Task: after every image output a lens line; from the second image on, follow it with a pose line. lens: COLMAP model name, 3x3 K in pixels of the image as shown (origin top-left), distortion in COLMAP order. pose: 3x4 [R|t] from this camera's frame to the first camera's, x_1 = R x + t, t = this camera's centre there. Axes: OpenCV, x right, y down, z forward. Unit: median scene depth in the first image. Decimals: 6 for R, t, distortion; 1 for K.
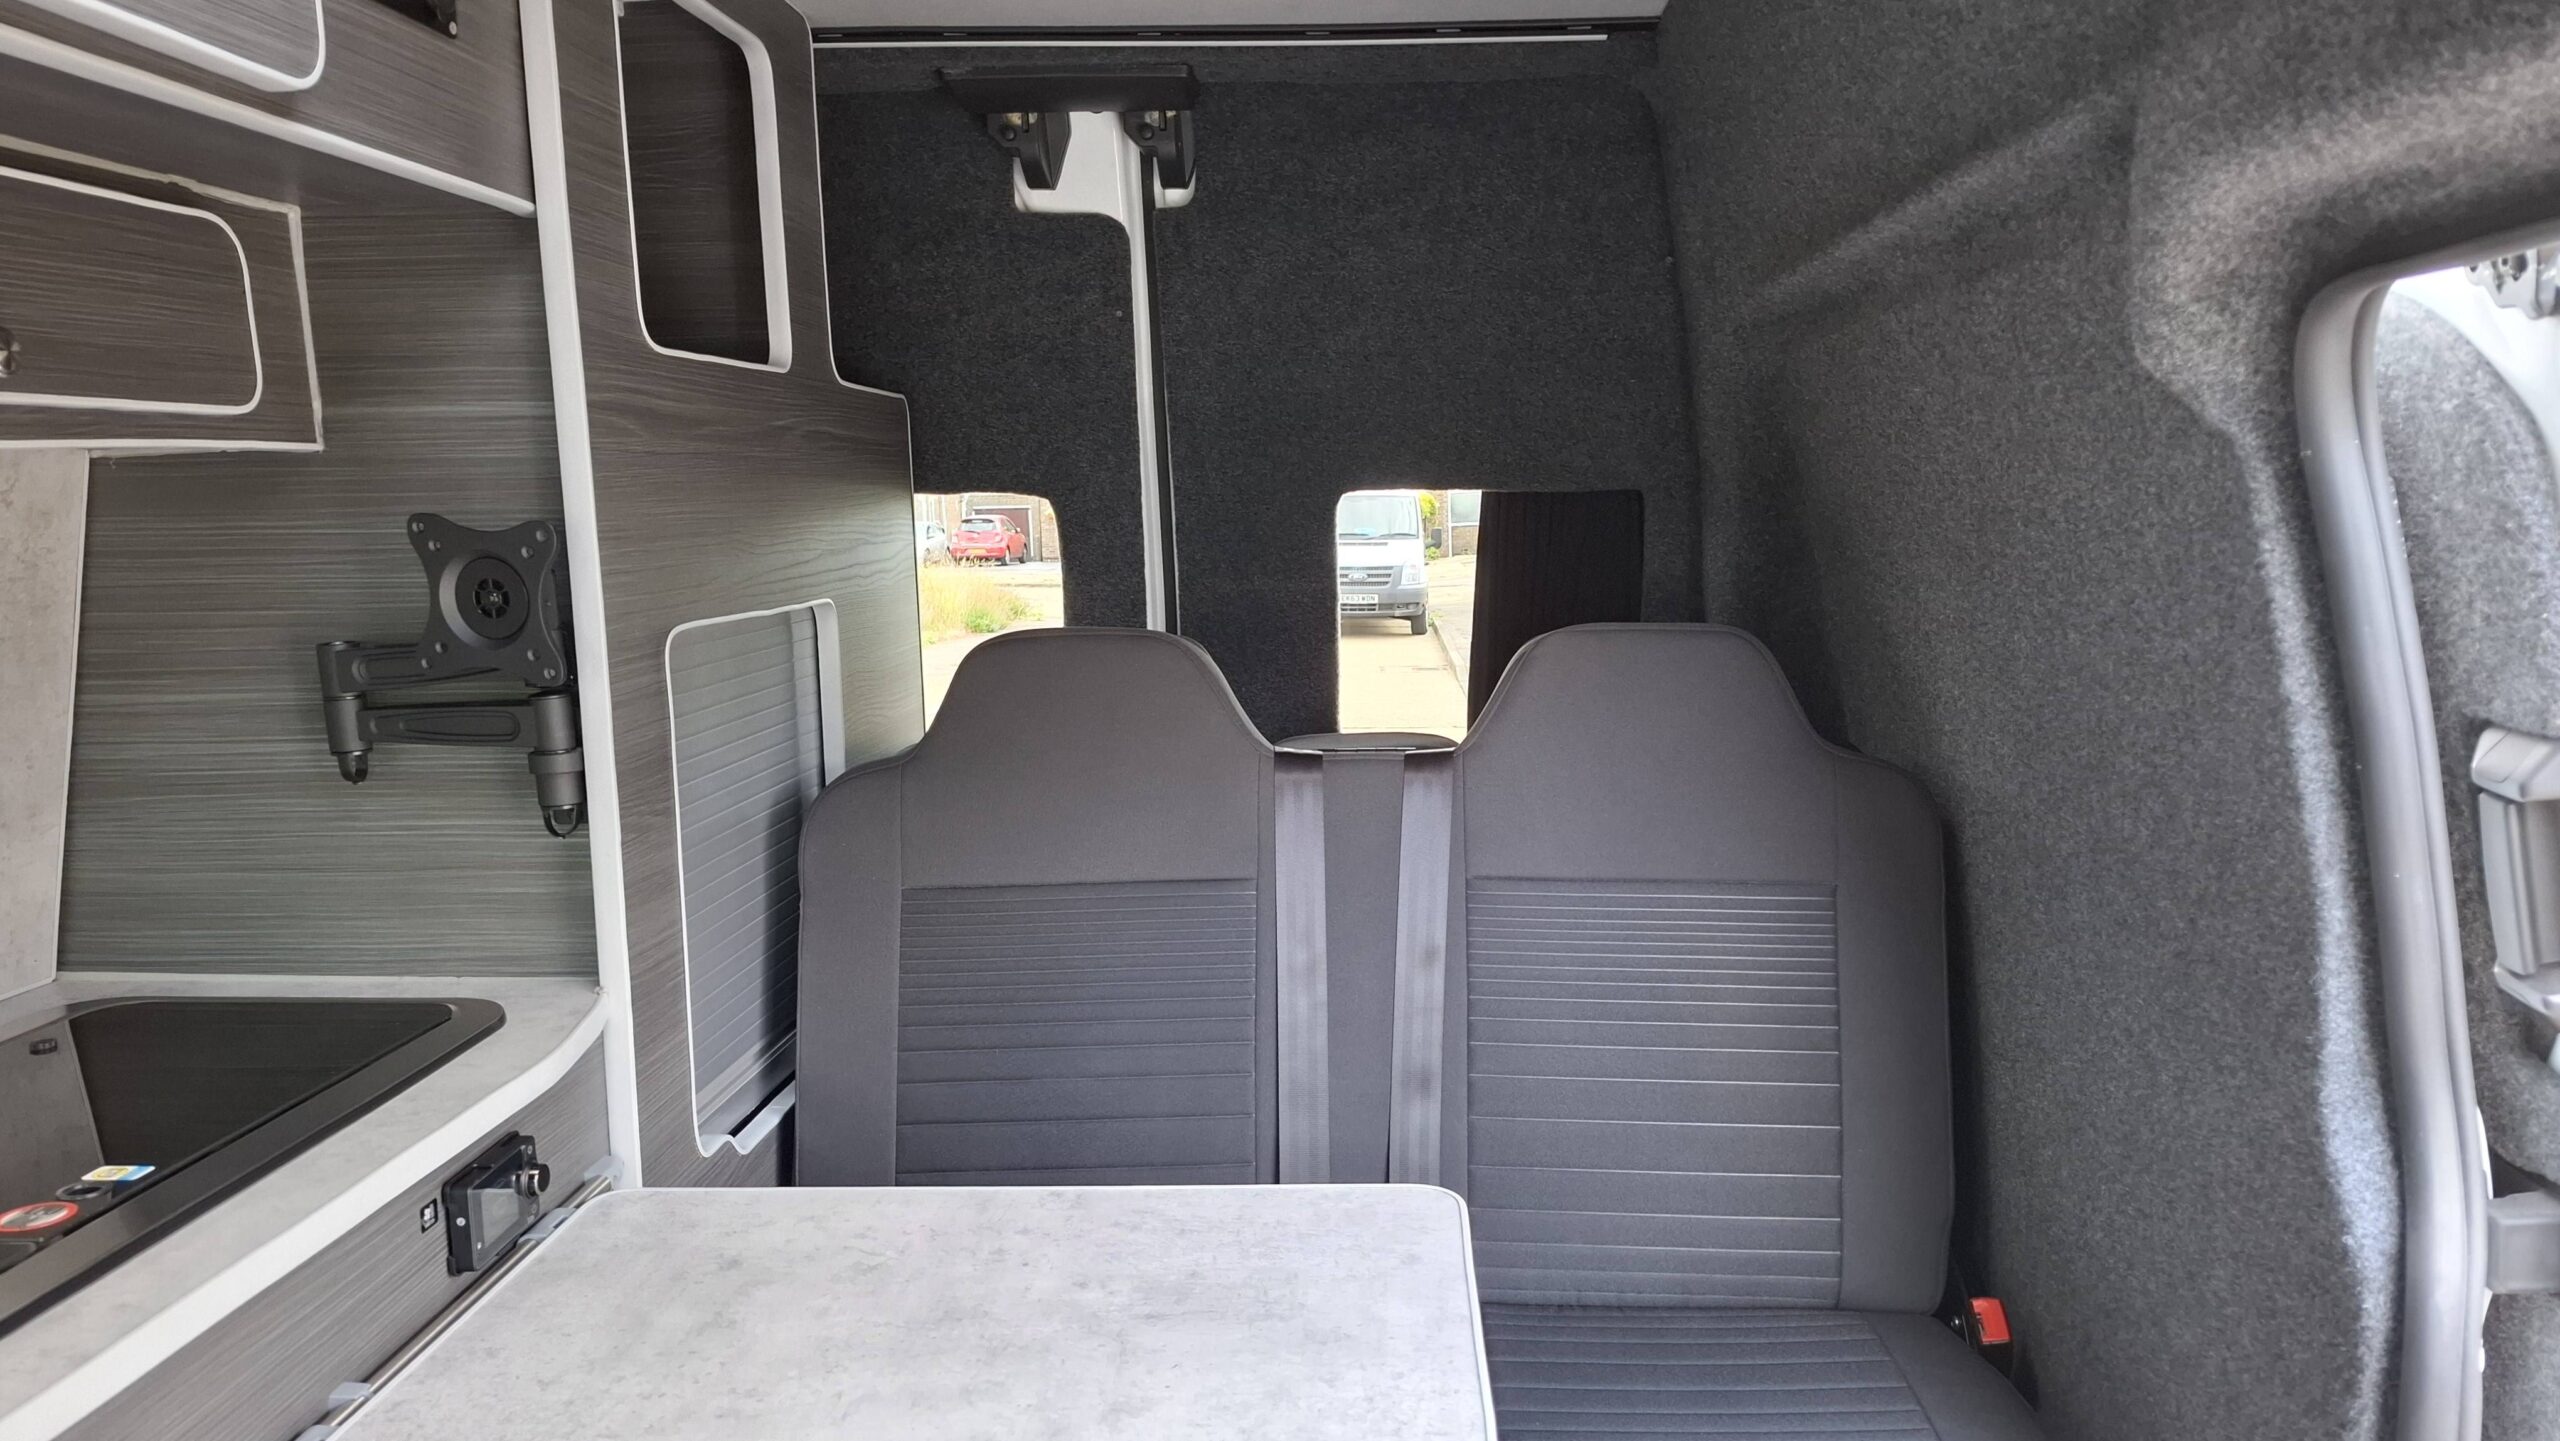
lens RADIAL K [[1798.8, 0, 1285.7], [0, 1798.8, 727.0], [0, 0, 1]] dist [0.011026, -0.007908]
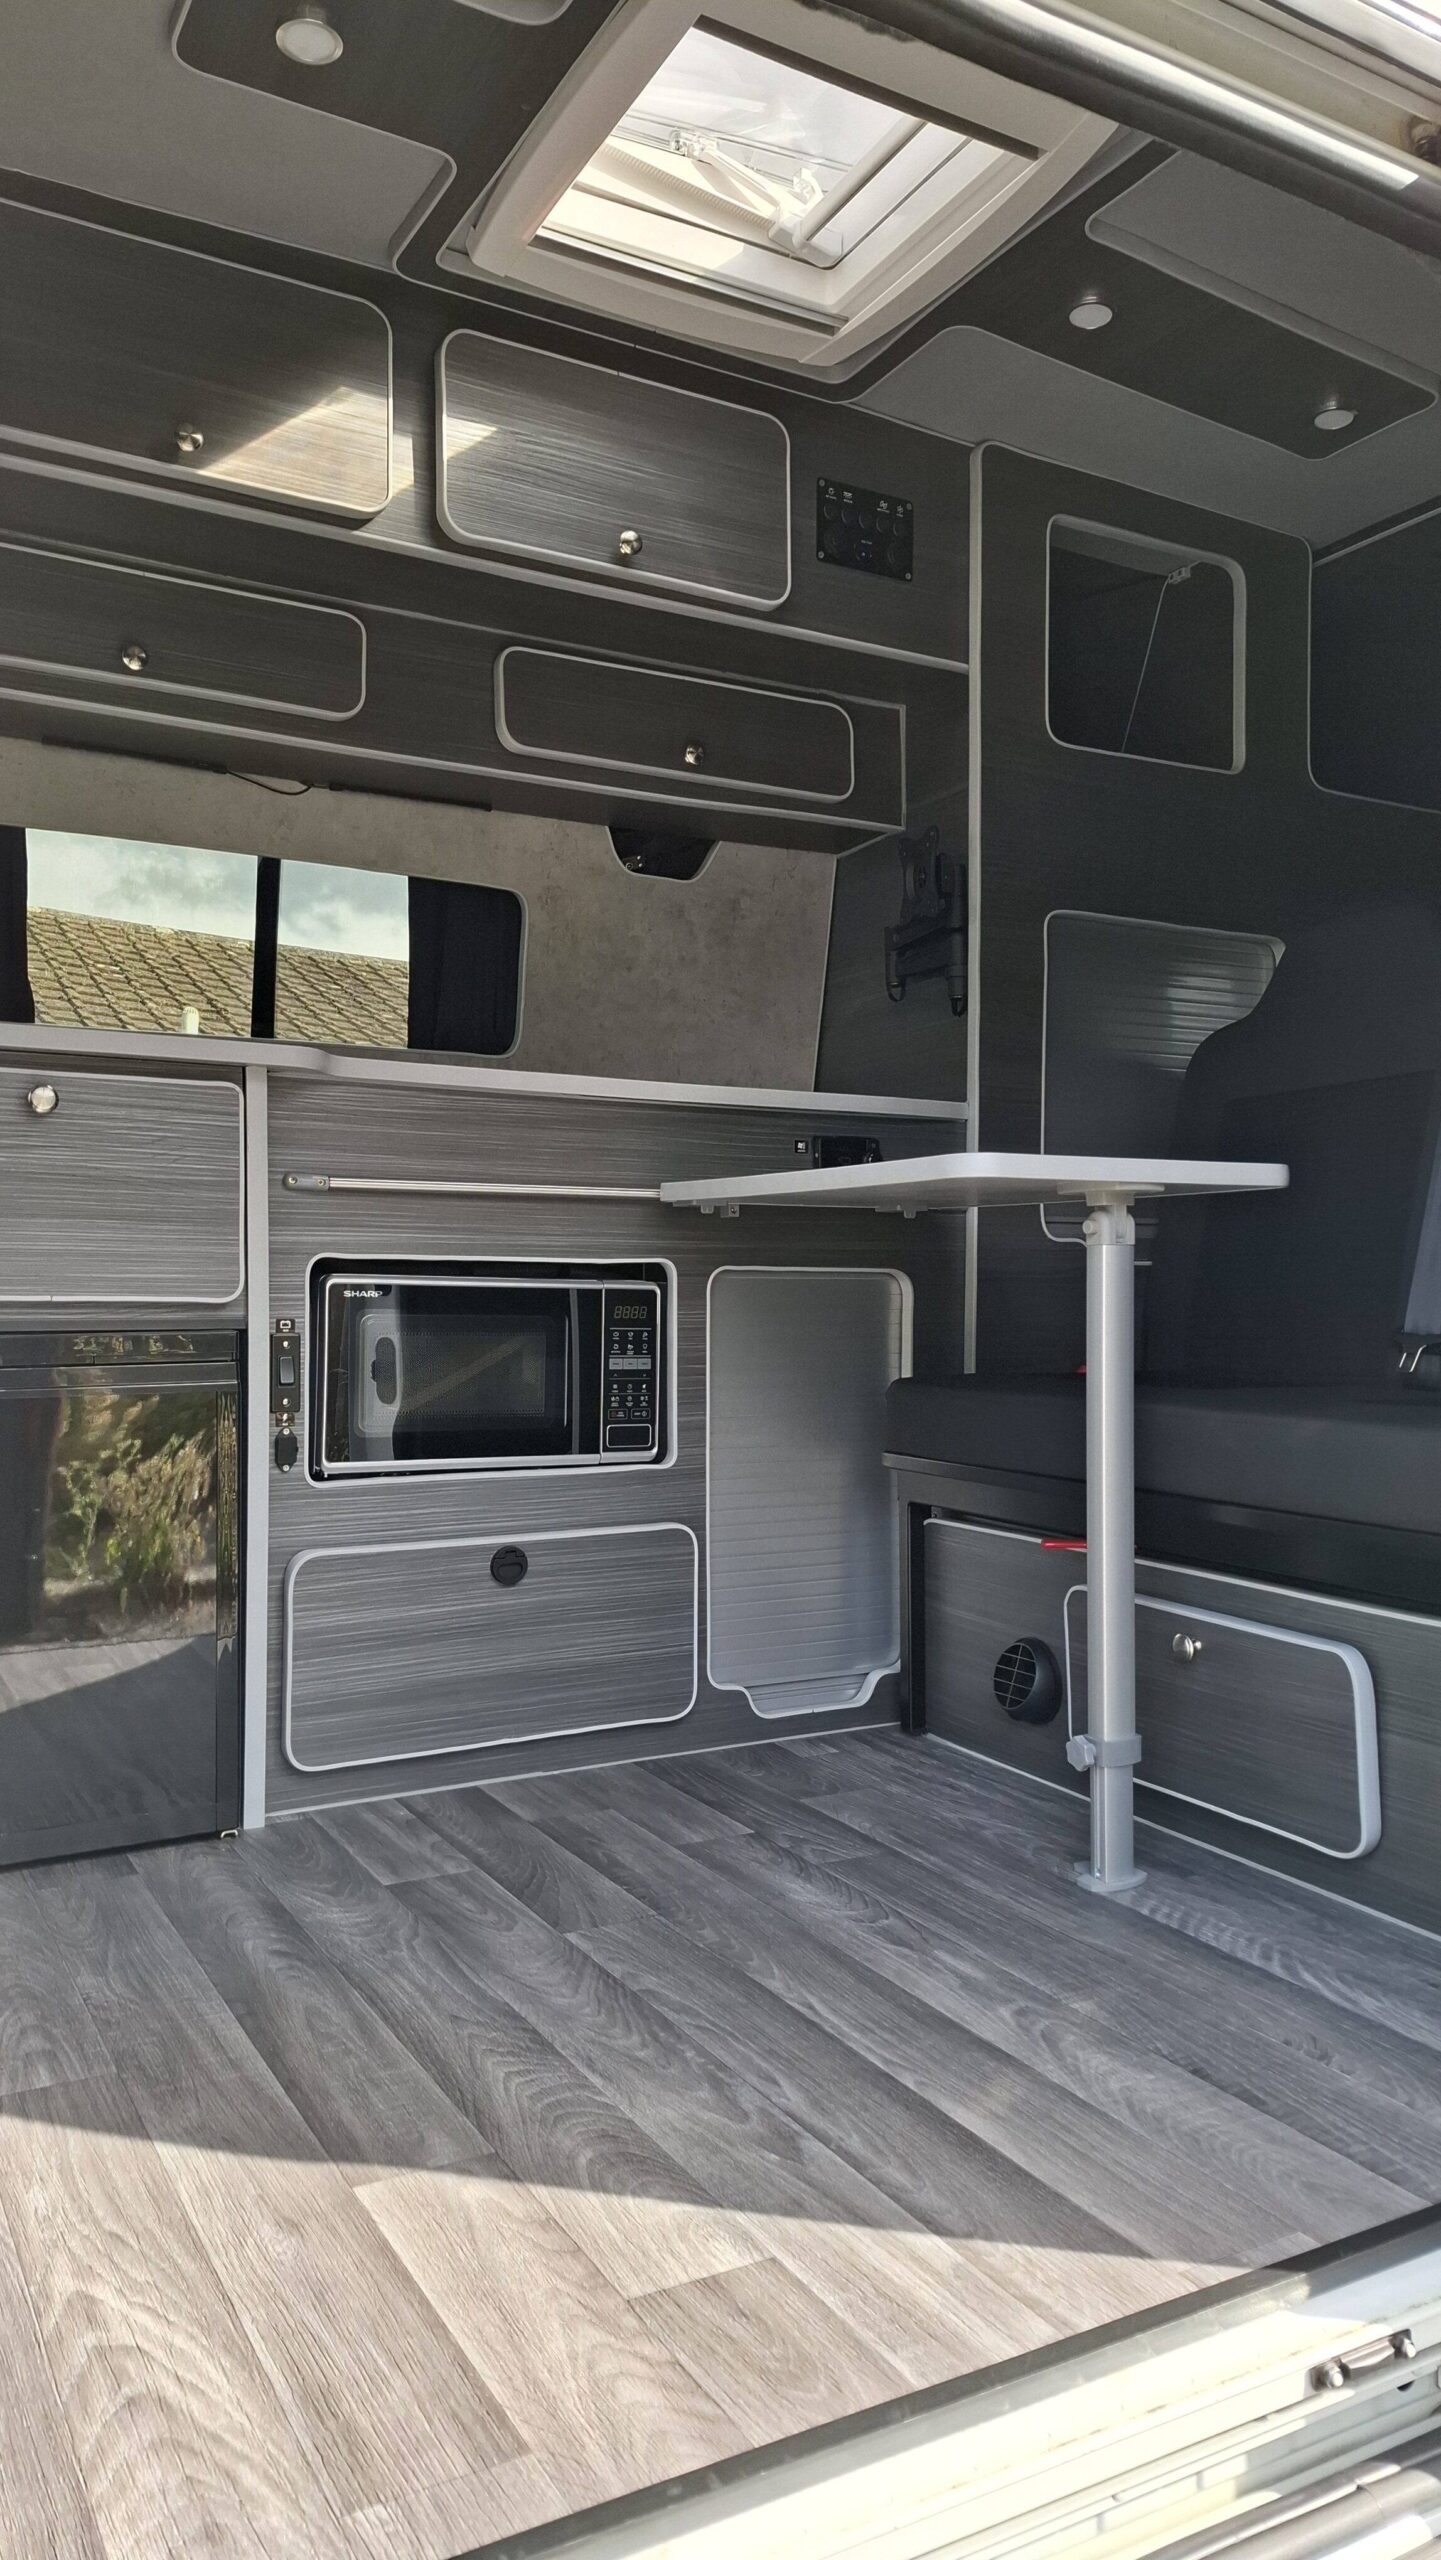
lens RADIAL K [[1798.8, 0, 724.1], [0, 1798.8, 1274.6], [0, 0, 1]] dist [0.011026, -0.007908]
pose [[0.520035, 0.002254, -0.854142, 0.978005], [-0.115875, 0.990938, -0.067934, 0.458558], [0.846248, 0.134302, 0.515584, -0.061488]]
